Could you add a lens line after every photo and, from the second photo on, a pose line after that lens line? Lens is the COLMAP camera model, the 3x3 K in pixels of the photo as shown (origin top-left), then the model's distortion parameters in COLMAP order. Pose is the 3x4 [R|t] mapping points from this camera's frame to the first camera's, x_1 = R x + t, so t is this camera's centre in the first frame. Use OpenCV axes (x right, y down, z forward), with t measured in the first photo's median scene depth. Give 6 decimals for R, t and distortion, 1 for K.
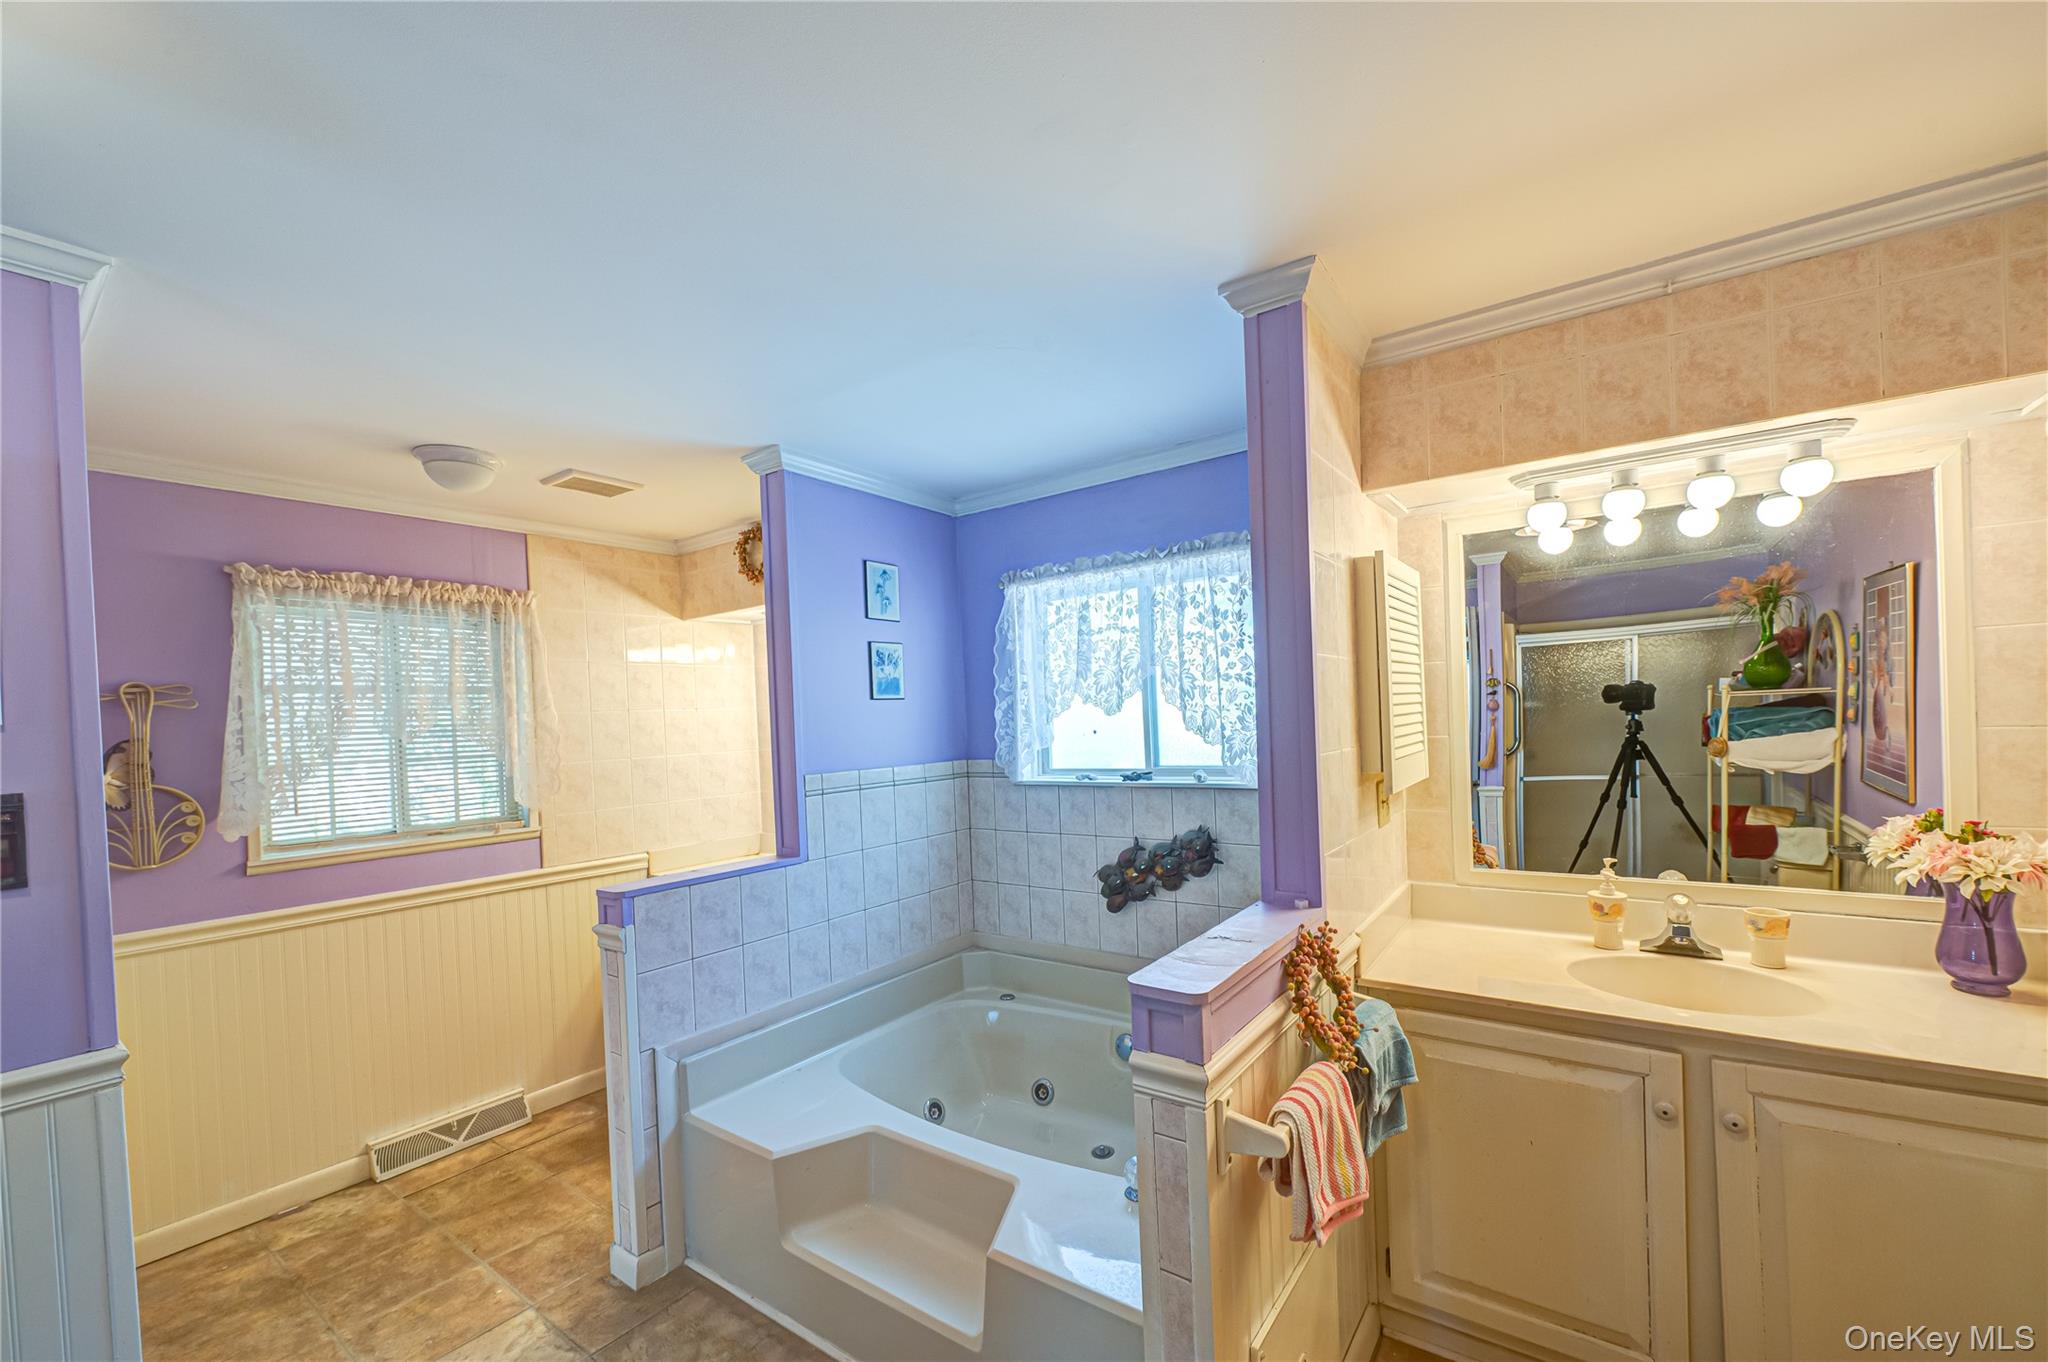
lens RADIAL K [[803.9, 0, 1084.1], [0, 803.9, 722.9], [0, 0, 1]] dist [-0.004369, -0.001741]
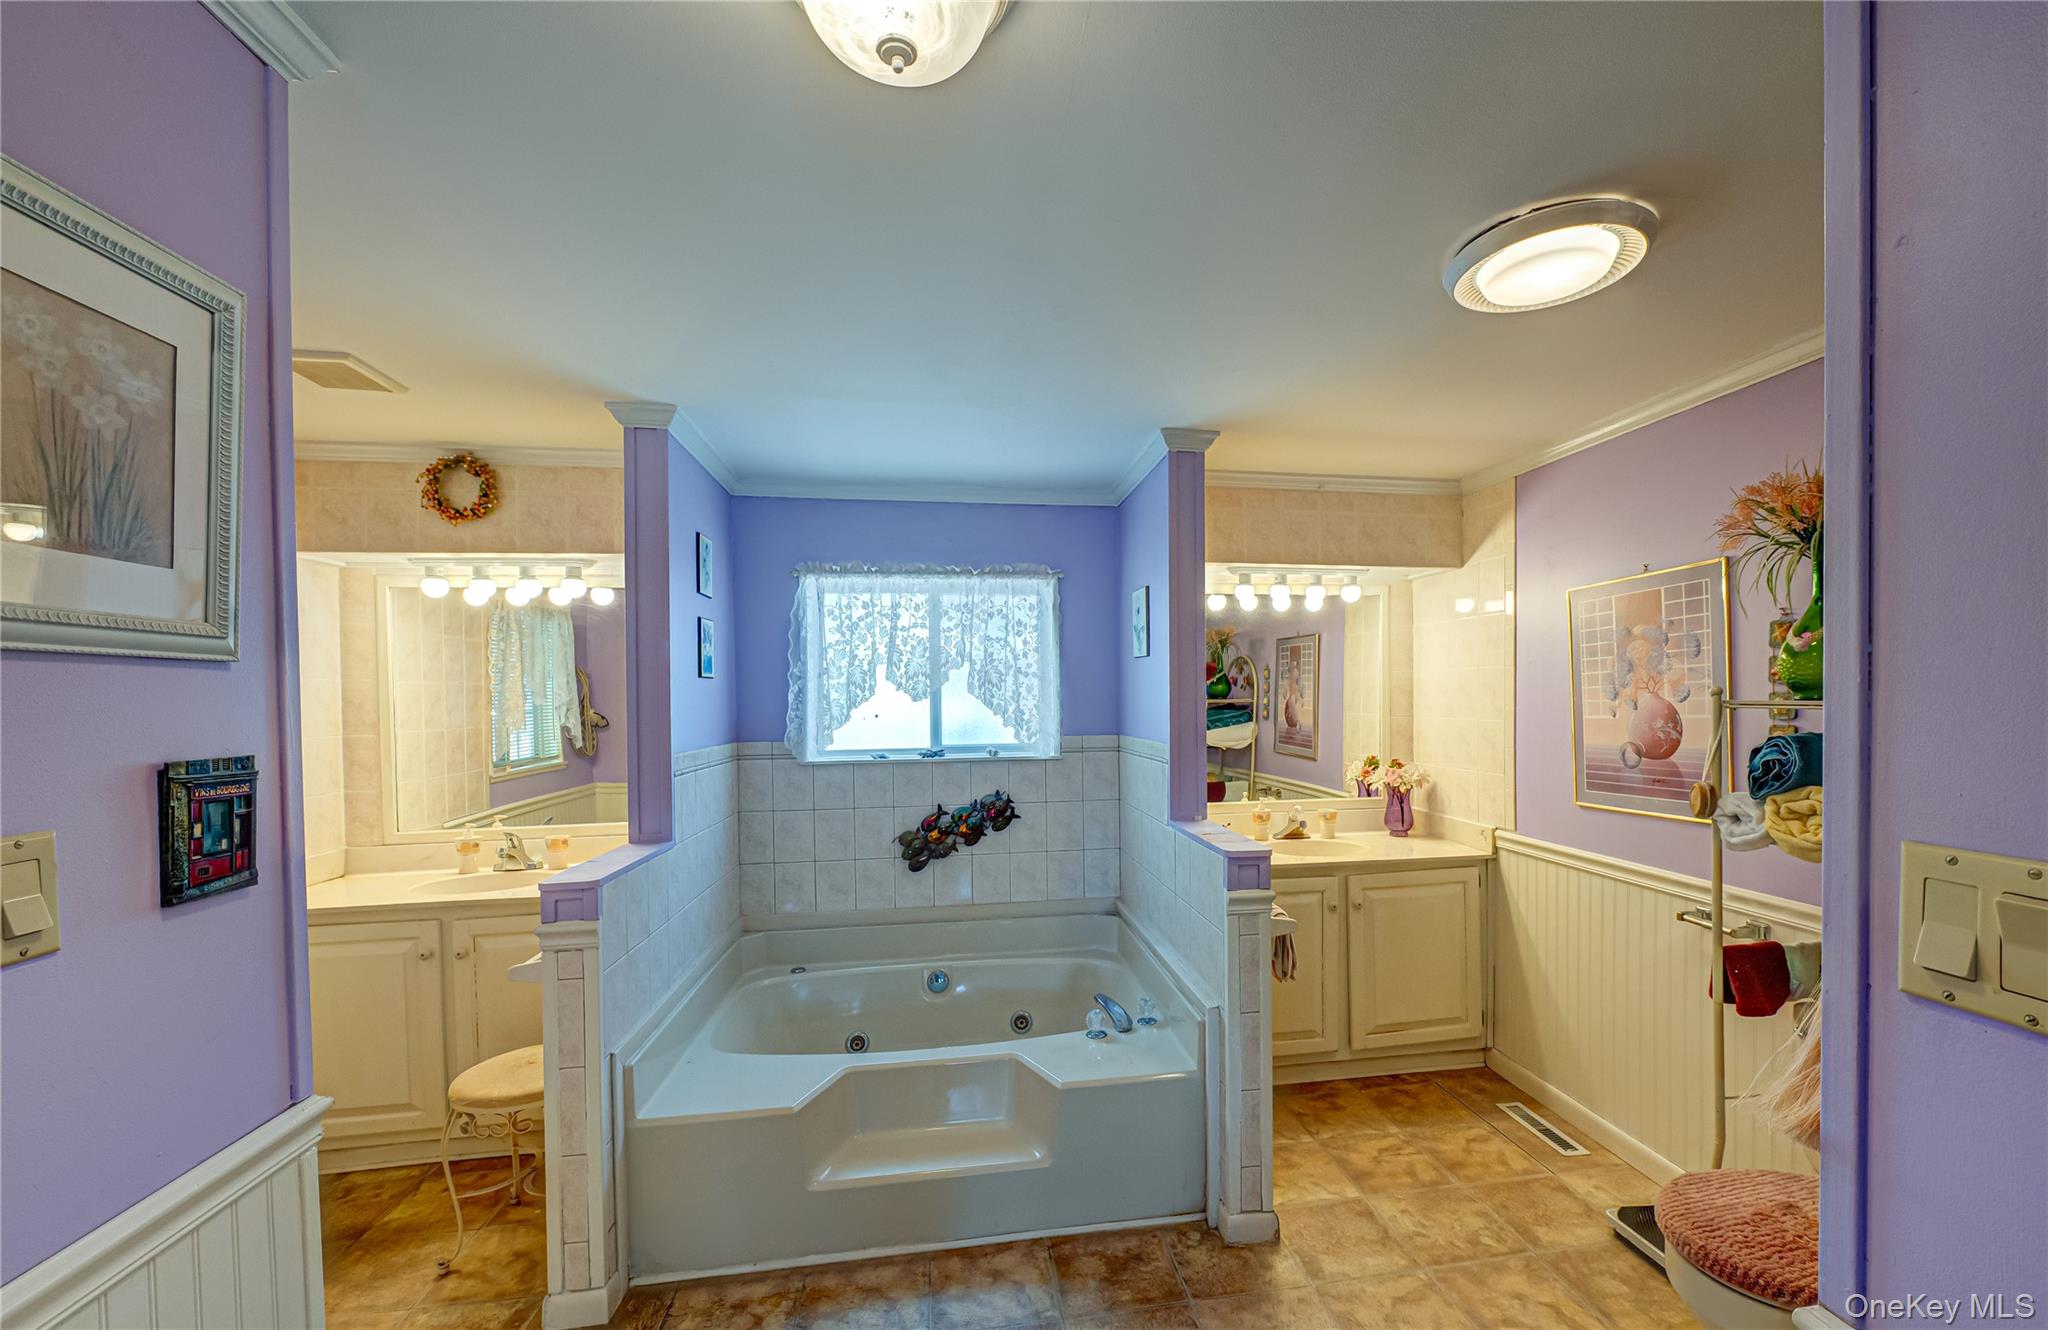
lens RADIAL K [[835.8, 0, 1083.7], [0, 835.8, 707.2], [0, 0, 1]] dist [-0.003269, -0.000233]
pose [[0.721367, 0.025648, 0.692078, -0.637834], [-0.011342, 0.999617, -0.025224, 0.027298], [-0.692460, 0.010347, 0.721382, -0.039713]]
